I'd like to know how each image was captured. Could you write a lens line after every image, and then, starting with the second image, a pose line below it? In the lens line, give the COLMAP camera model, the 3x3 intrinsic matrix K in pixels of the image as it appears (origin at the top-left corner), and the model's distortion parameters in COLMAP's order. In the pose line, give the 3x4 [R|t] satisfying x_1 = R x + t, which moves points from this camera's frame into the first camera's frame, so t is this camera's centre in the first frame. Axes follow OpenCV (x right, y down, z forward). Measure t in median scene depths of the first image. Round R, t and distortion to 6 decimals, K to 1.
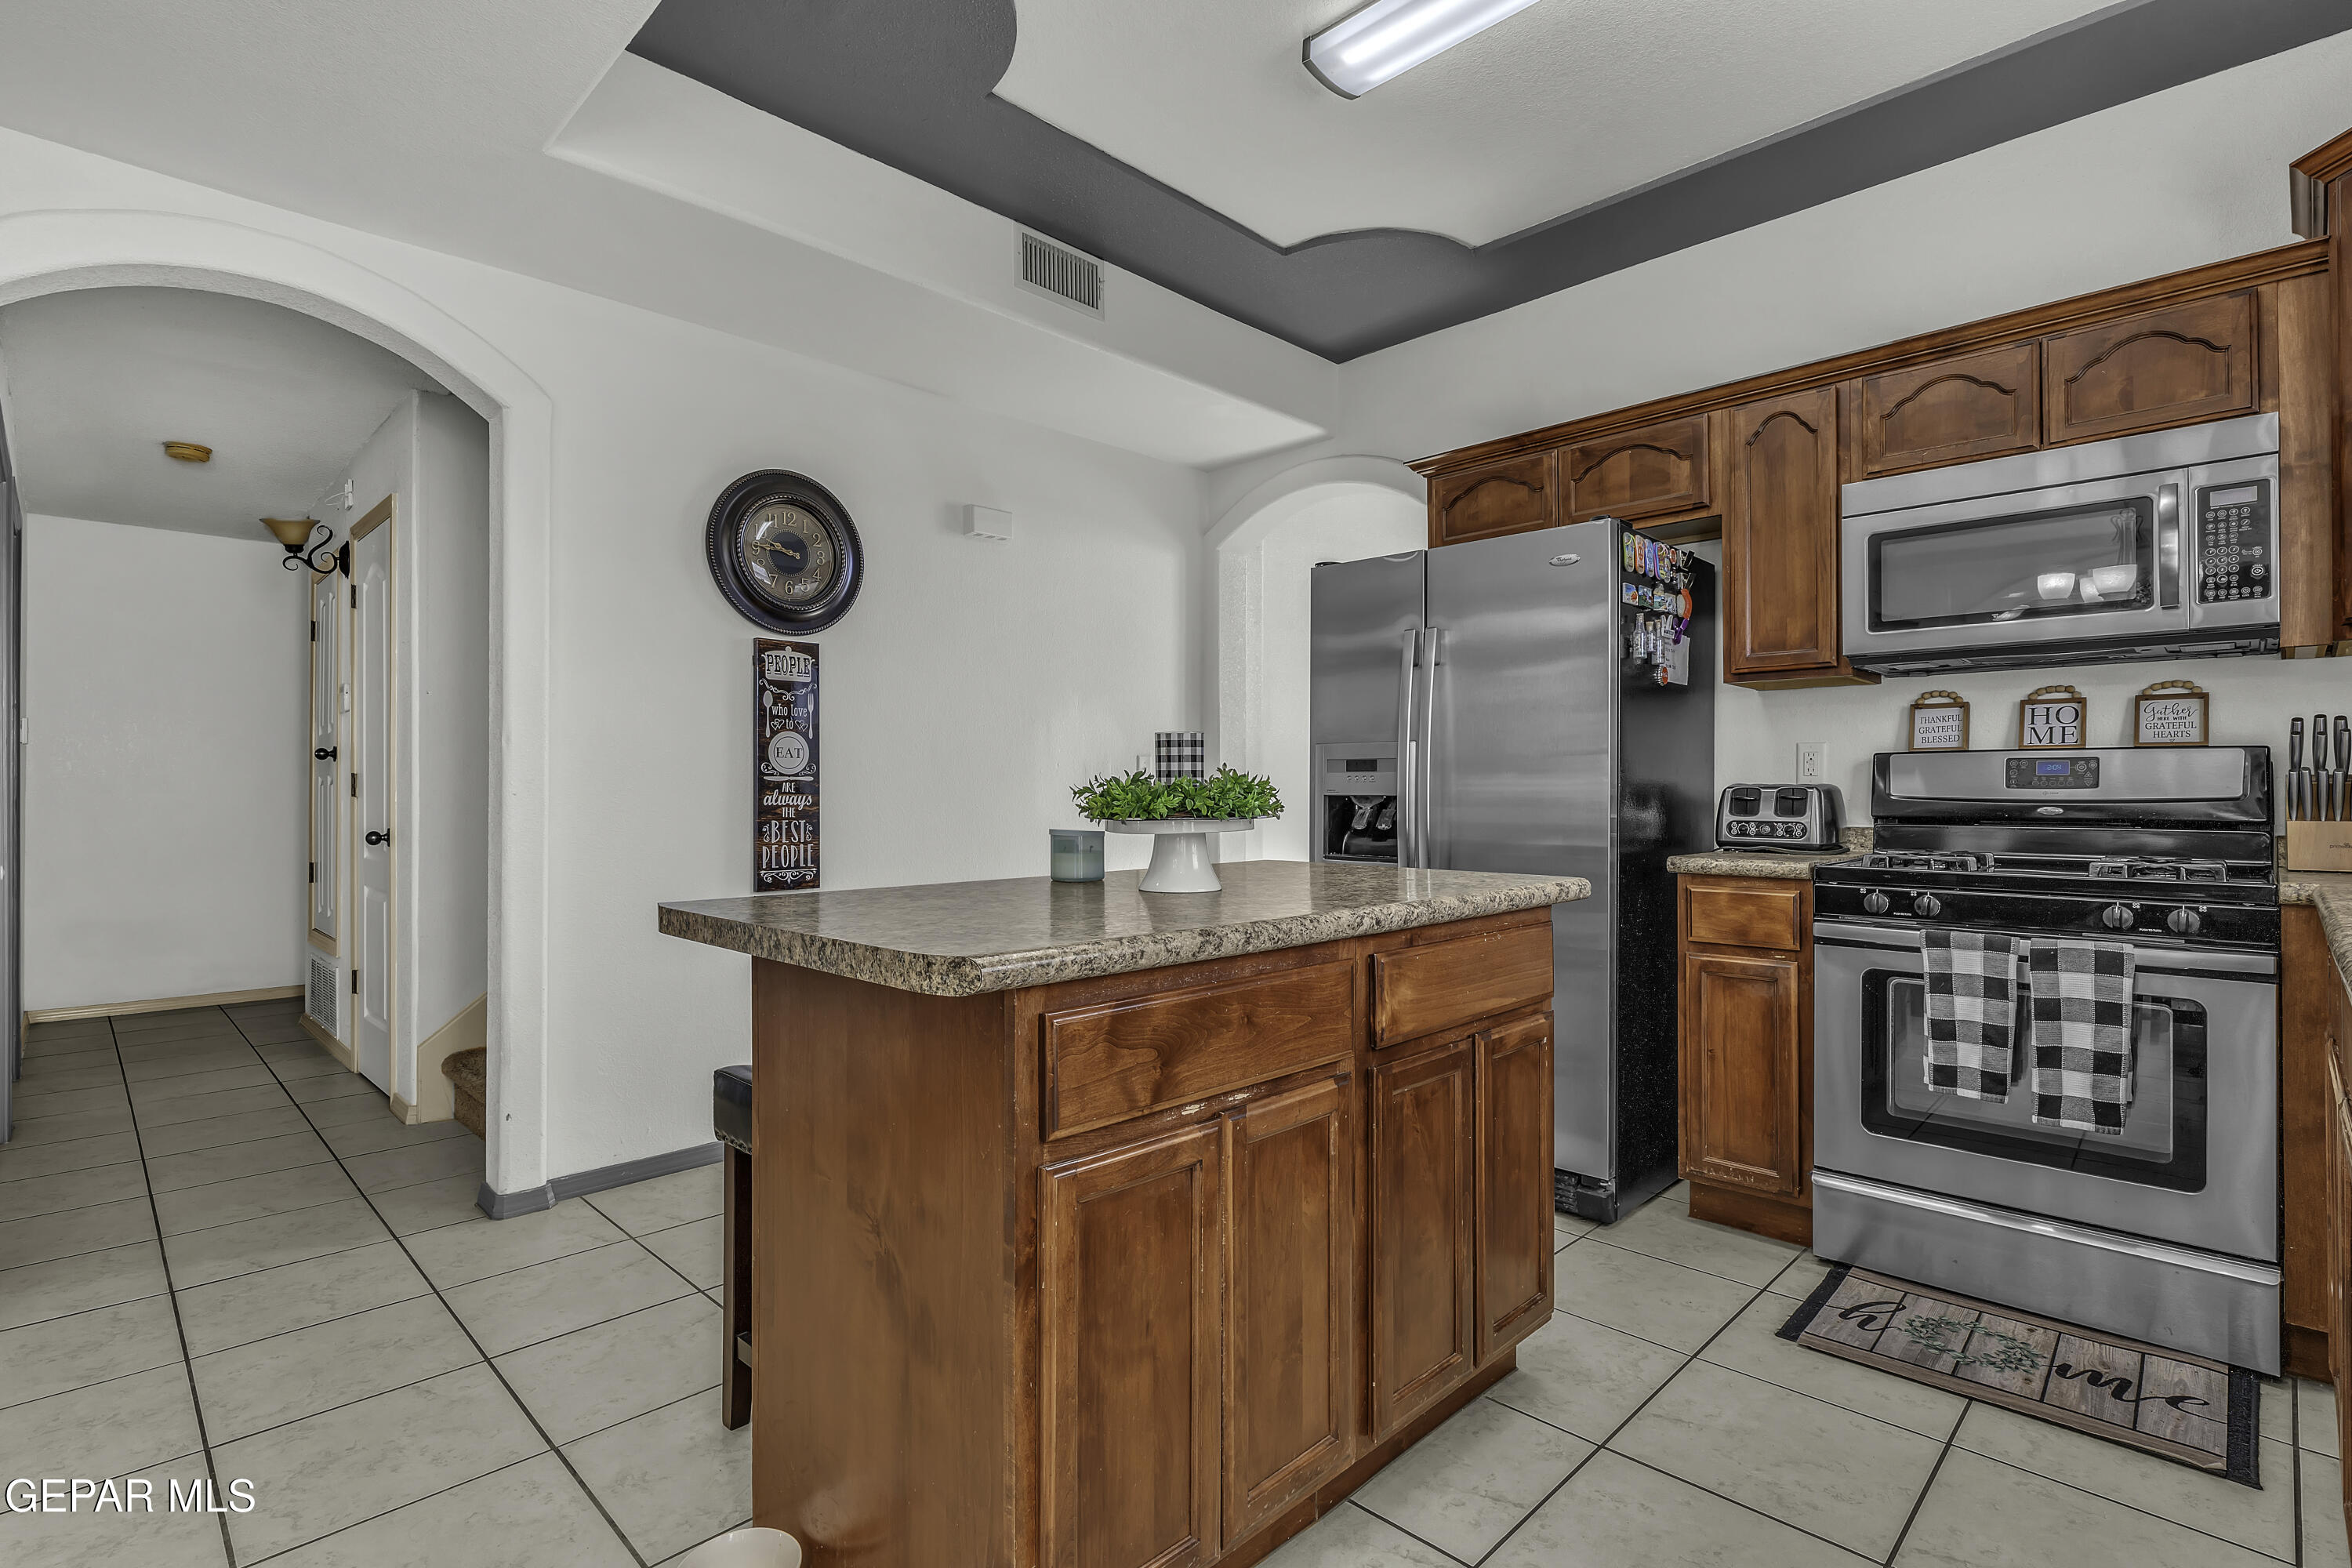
lens RADIAL K [[1119.6, 0, 1165.8], [0, 1119.6, 784.3], [0, 0, 1]] dist [-0.006120, 0.001546]
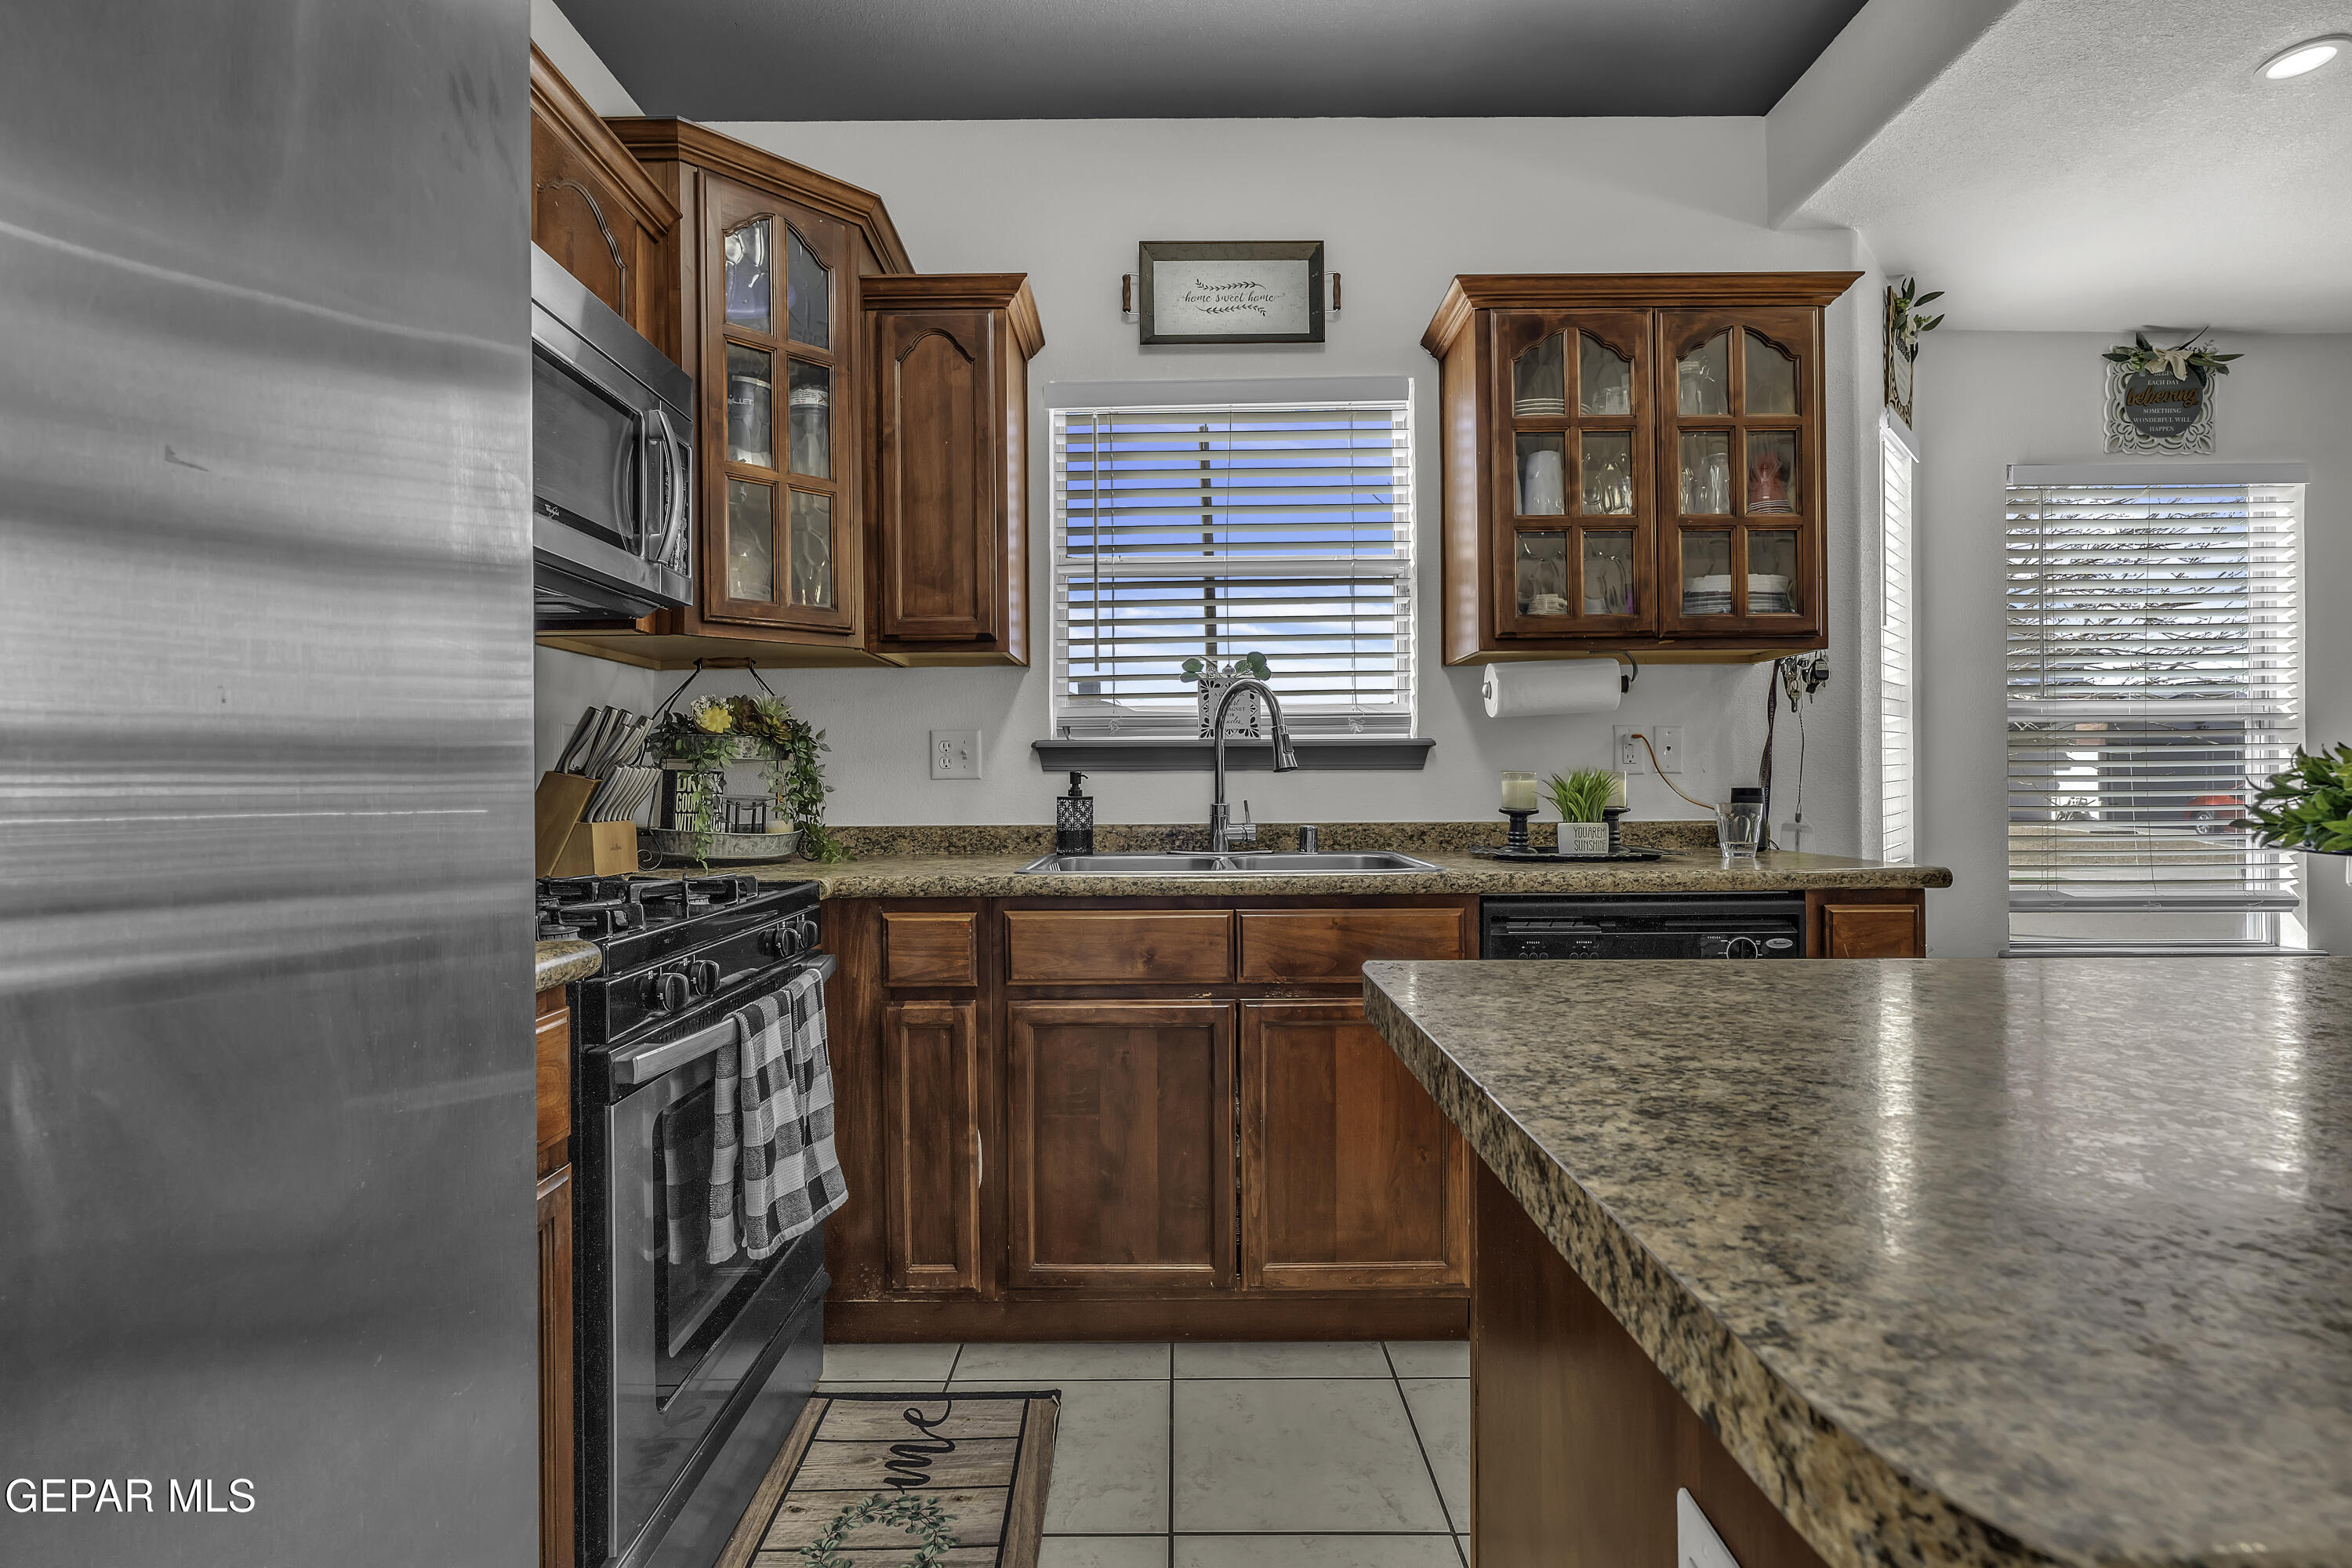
lens RADIAL K [[1065.4, 0, 1165.8], [0, 1065.4, 784.2], [0, 0, 1]] dist [-0.008610, 0.001538]
pose [[-0.708390, 0.003794, 0.705811, 0.083872], [0.002592, 0.999993, -0.002774, 0.004503], [-0.705816, -0.000135, -0.708395, 1.147788]]
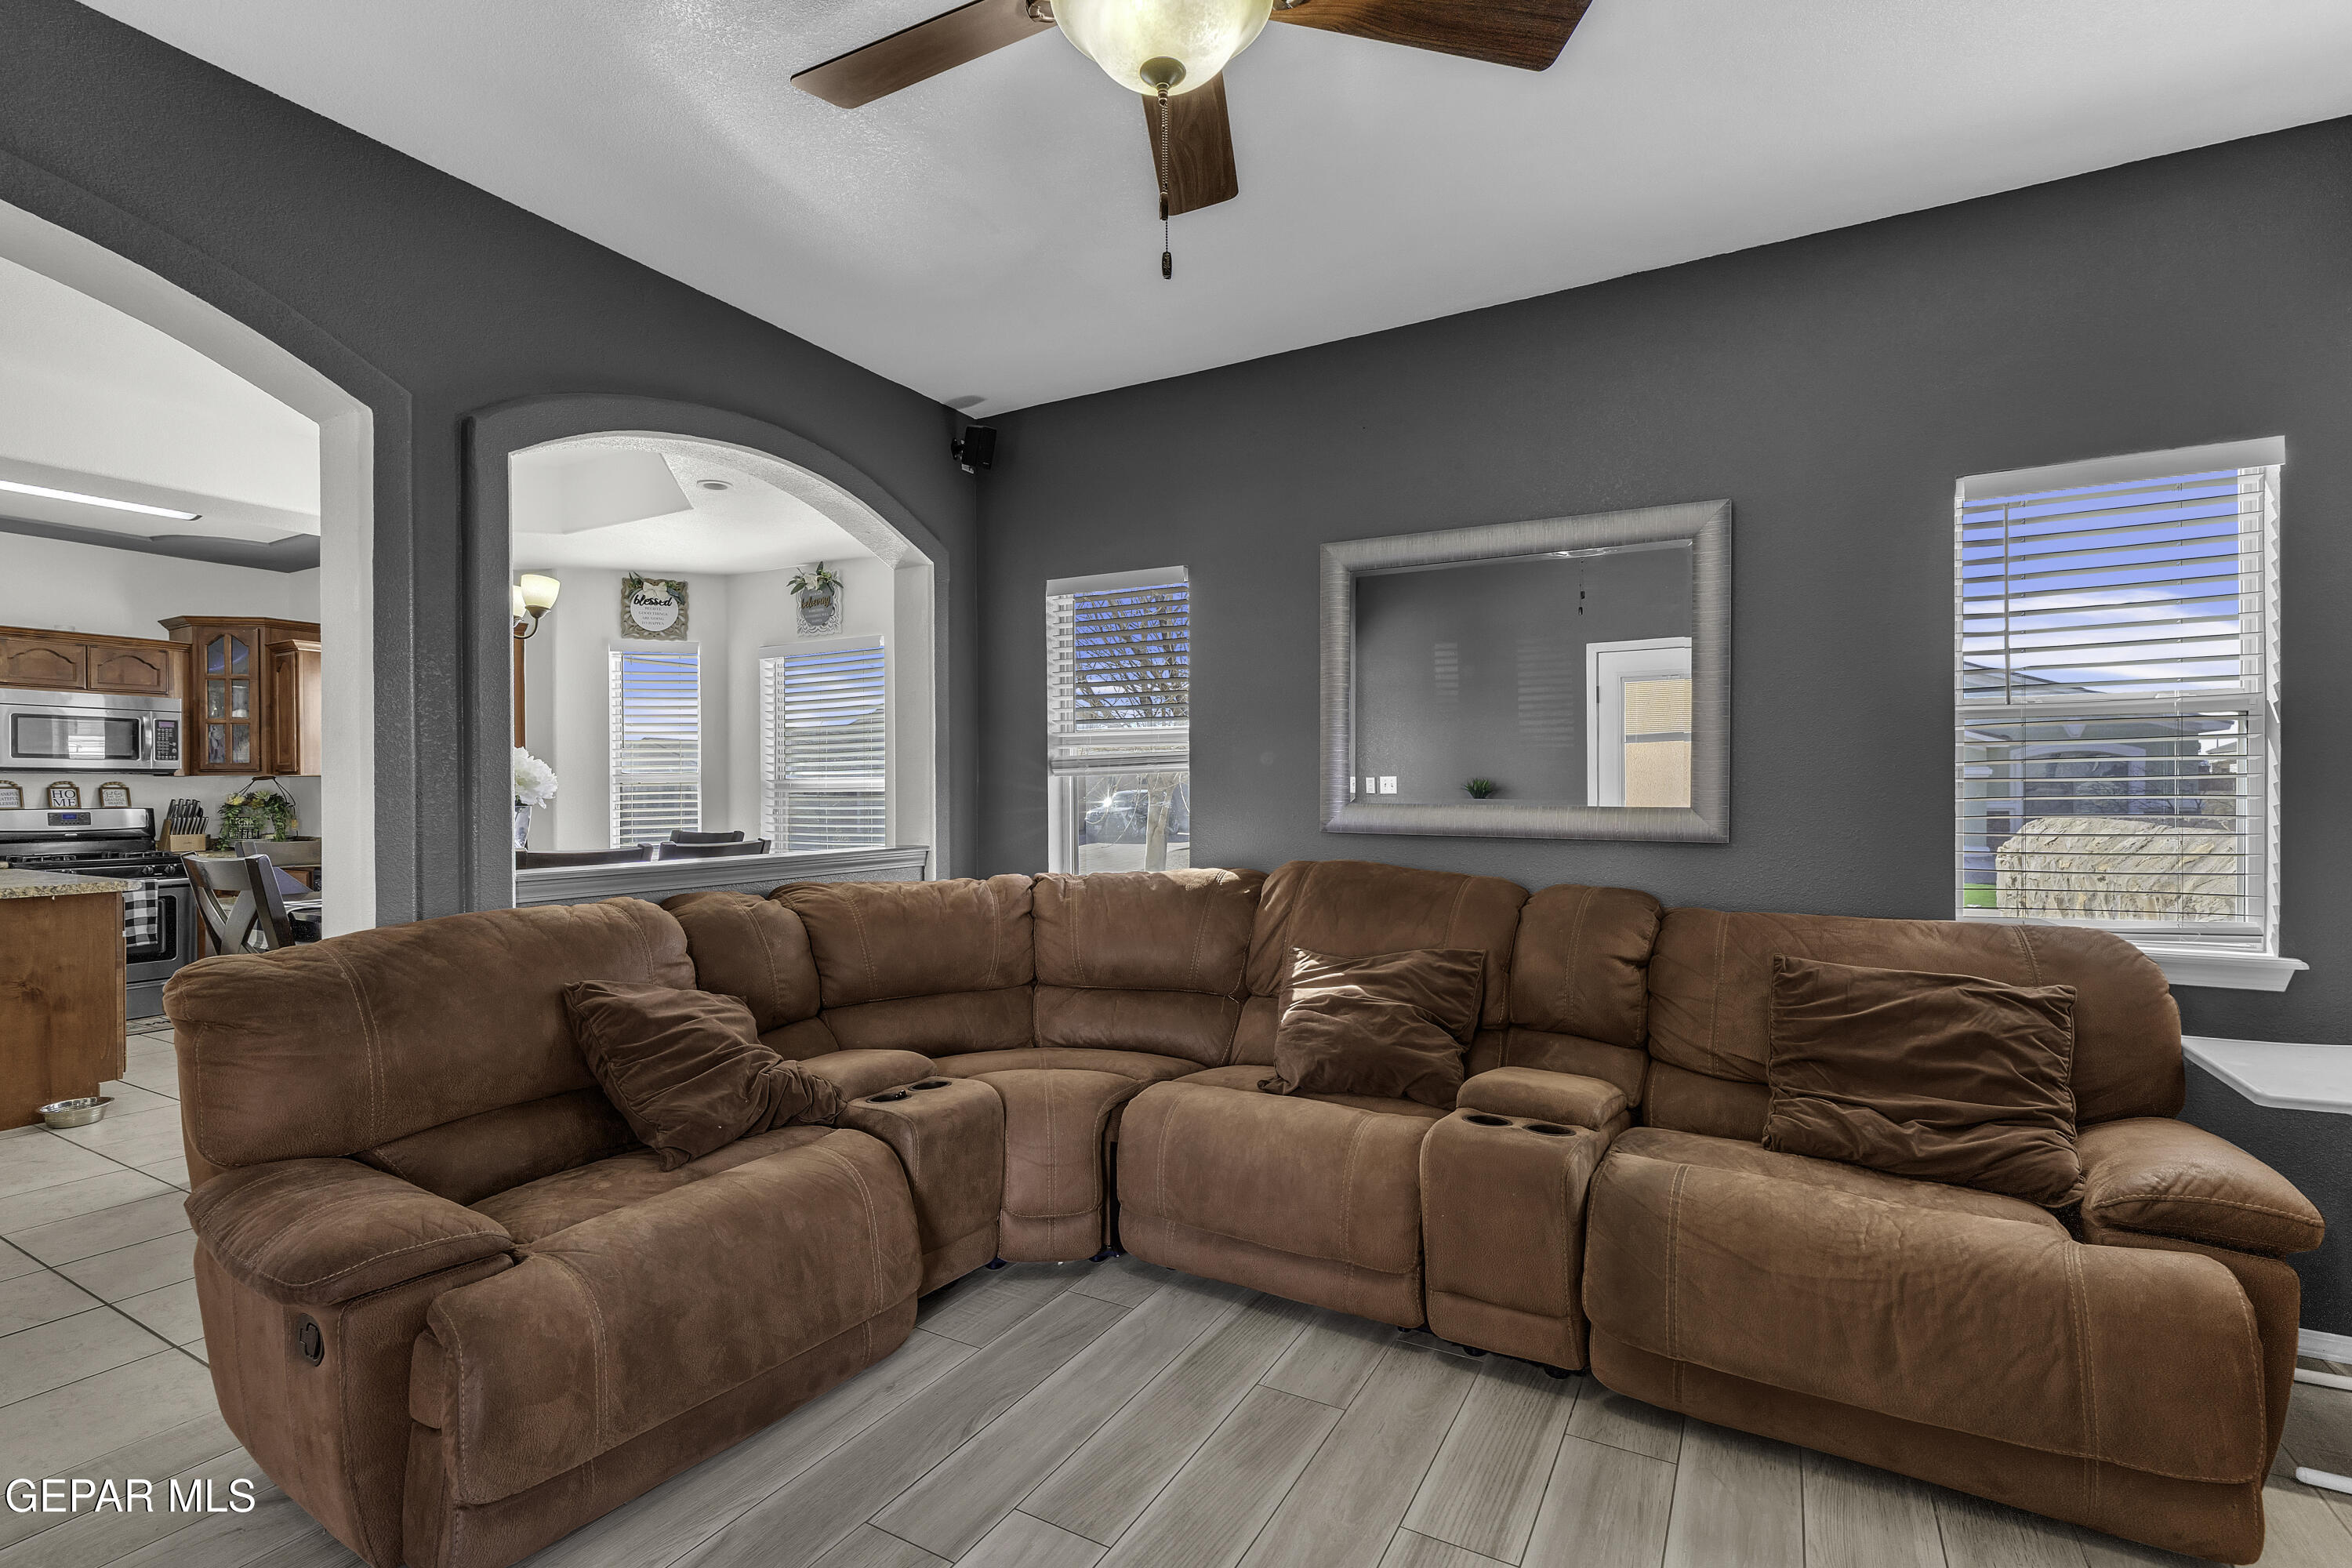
lens RADIAL K [[1065.4, 0, 1174.7], [0, 1065.4, 792.4], [0, 0, 1]] dist [-0.008610, 0.001538]
pose [[-0.276943, 0.000298, 0.960886, -2.106619], [-0.001153, 0.999999, -0.000642, -0.070822], [-0.960886, -0.001285, -0.276942, -0.663329]]
